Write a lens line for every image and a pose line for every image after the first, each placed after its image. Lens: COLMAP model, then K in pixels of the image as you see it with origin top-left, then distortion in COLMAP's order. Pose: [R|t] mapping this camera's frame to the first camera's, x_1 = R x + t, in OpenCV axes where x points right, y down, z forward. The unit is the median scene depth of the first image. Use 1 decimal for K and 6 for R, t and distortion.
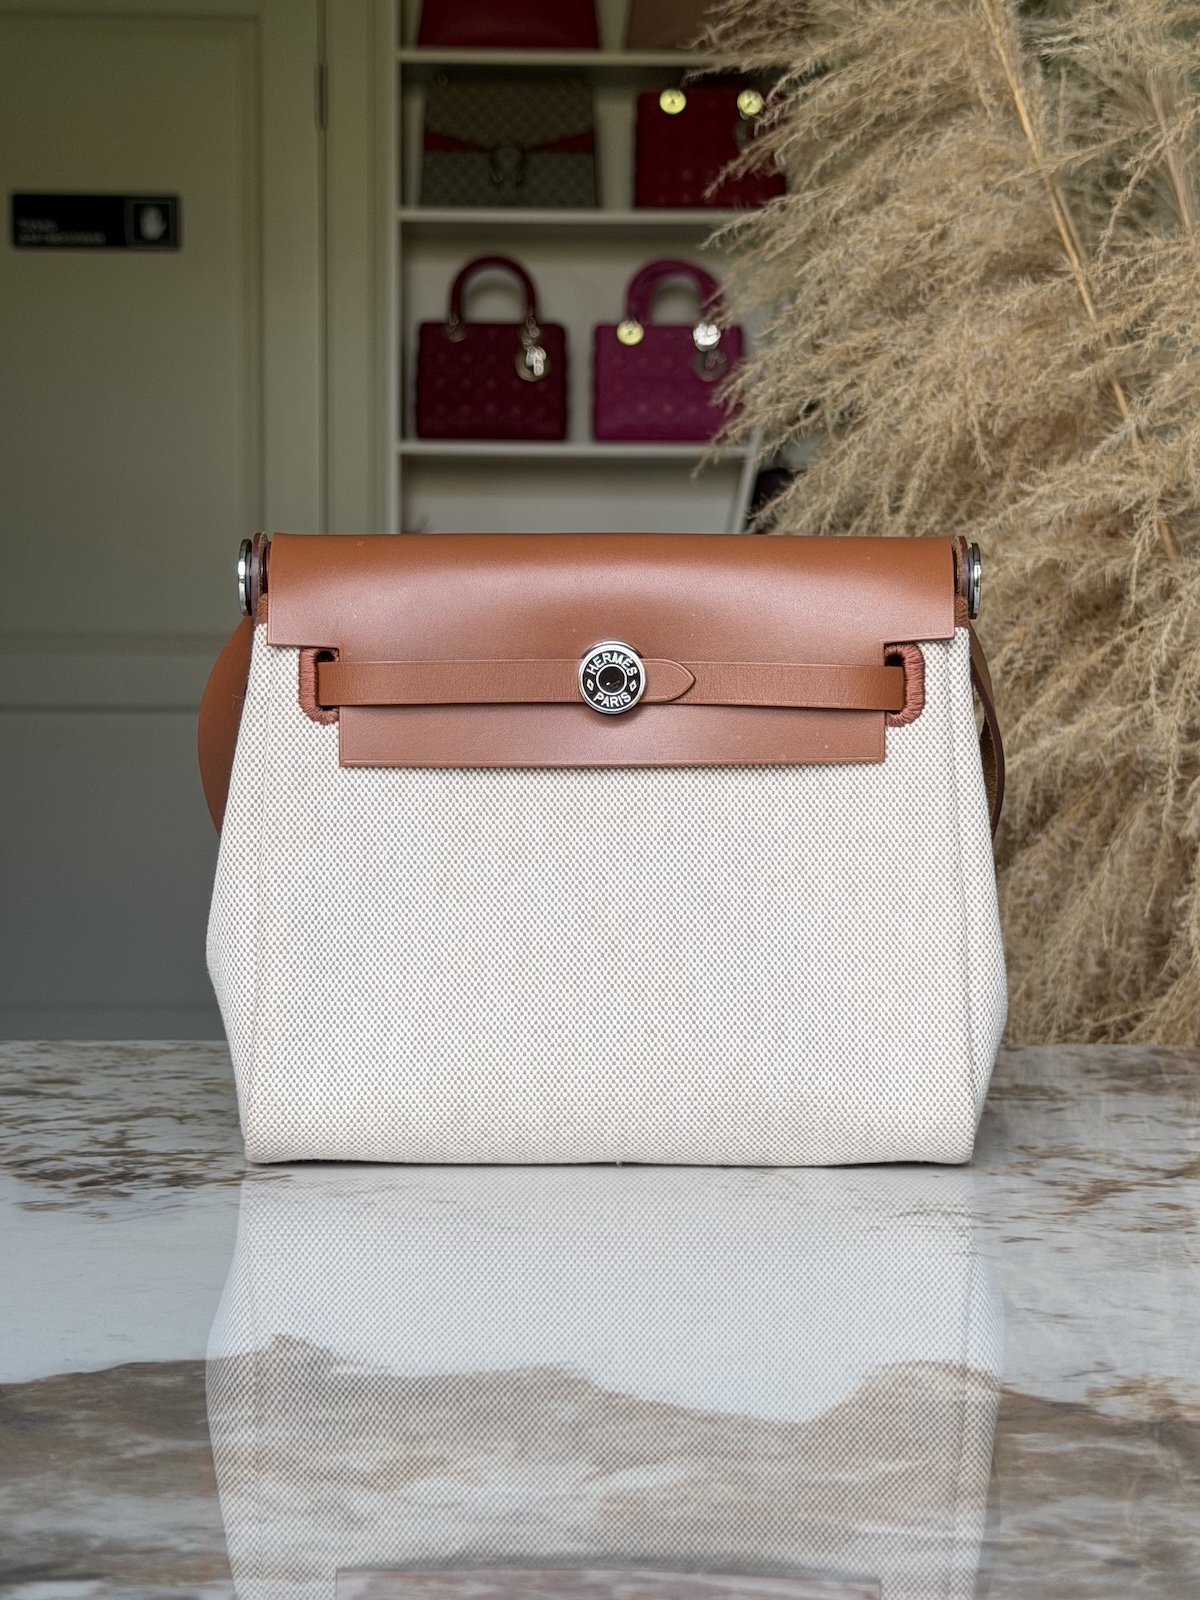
lens RADIAL K [[2796.8, 0, 642.4], [0, 2796.8, 799.9], [0, 0, 1]] dist [0.094655, 0.090209]
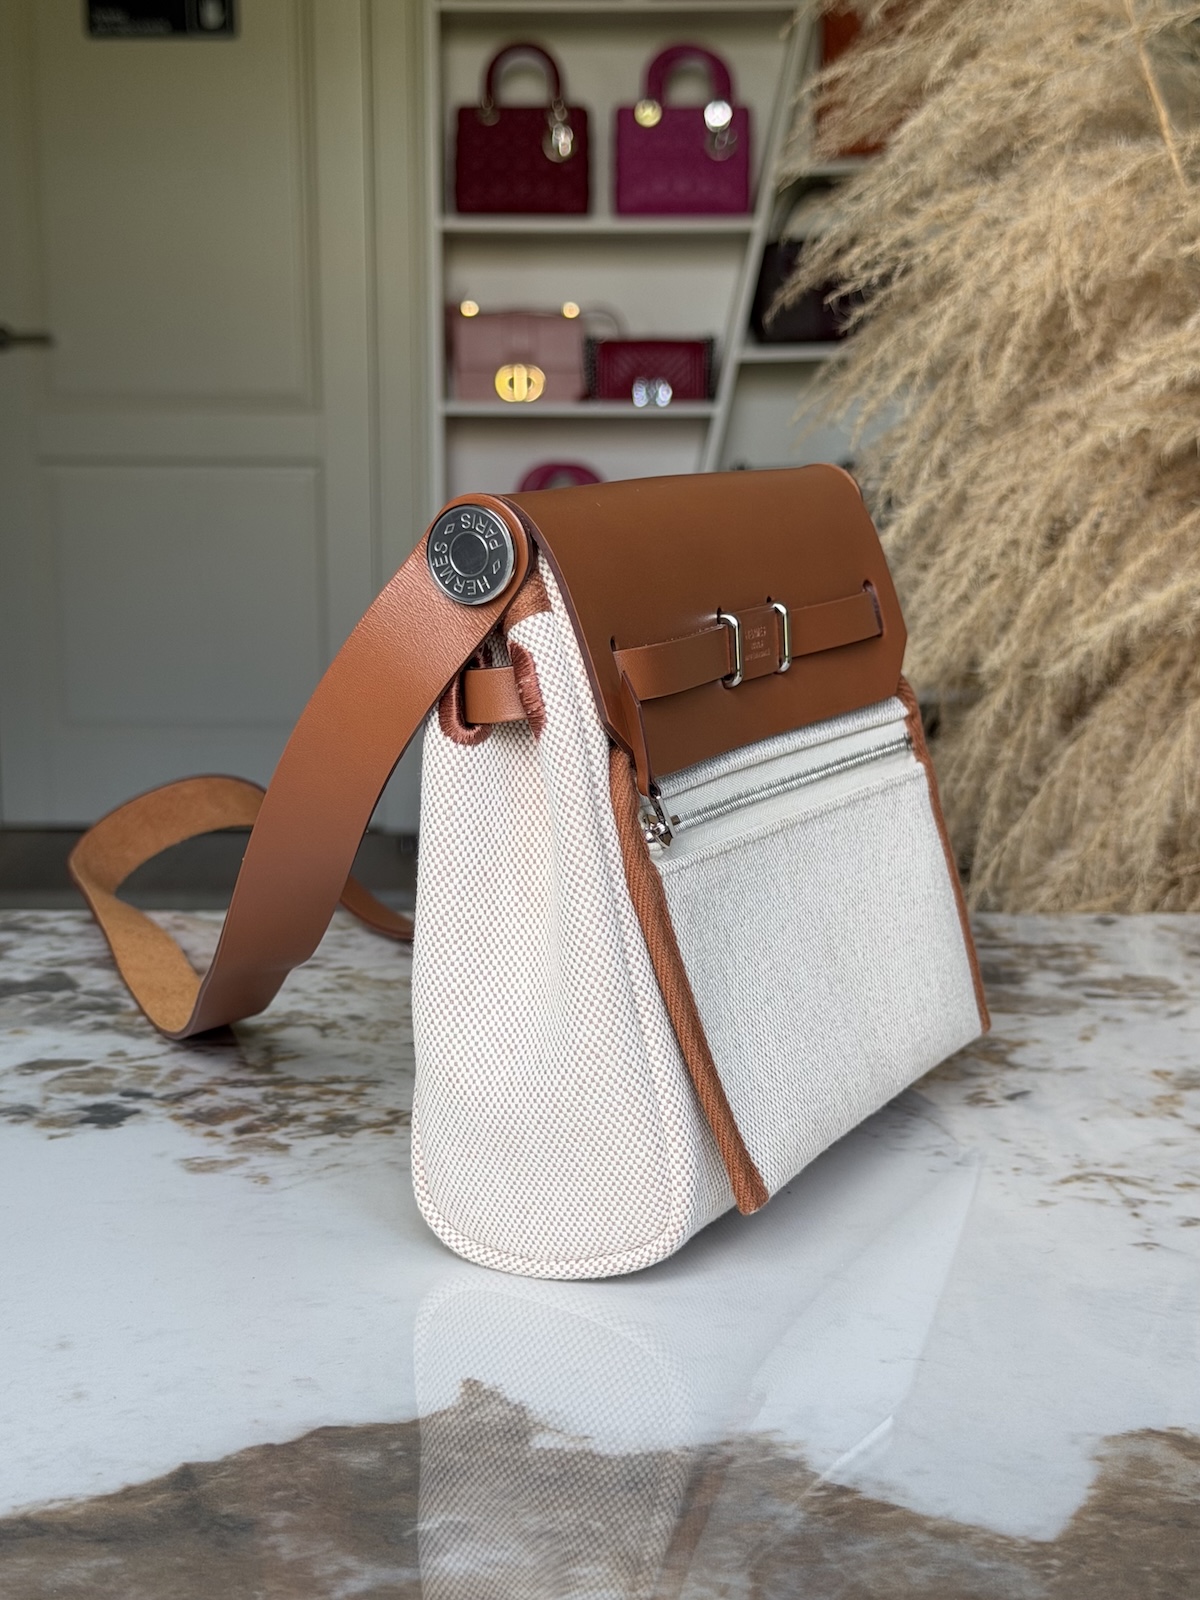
lens RADIAL K [[2413.9, 0, 589.2], [0, 2413.9, 842.8], [0, 0, 1]] dist [0.131666, -0.122448]
pose [[0.999719, -0.001446, -0.023645, -0.033603], [0.004506, 0.991517, 0.129898, -0.050675], [0.023257, -0.129968, 0.991245, 0.097110]]
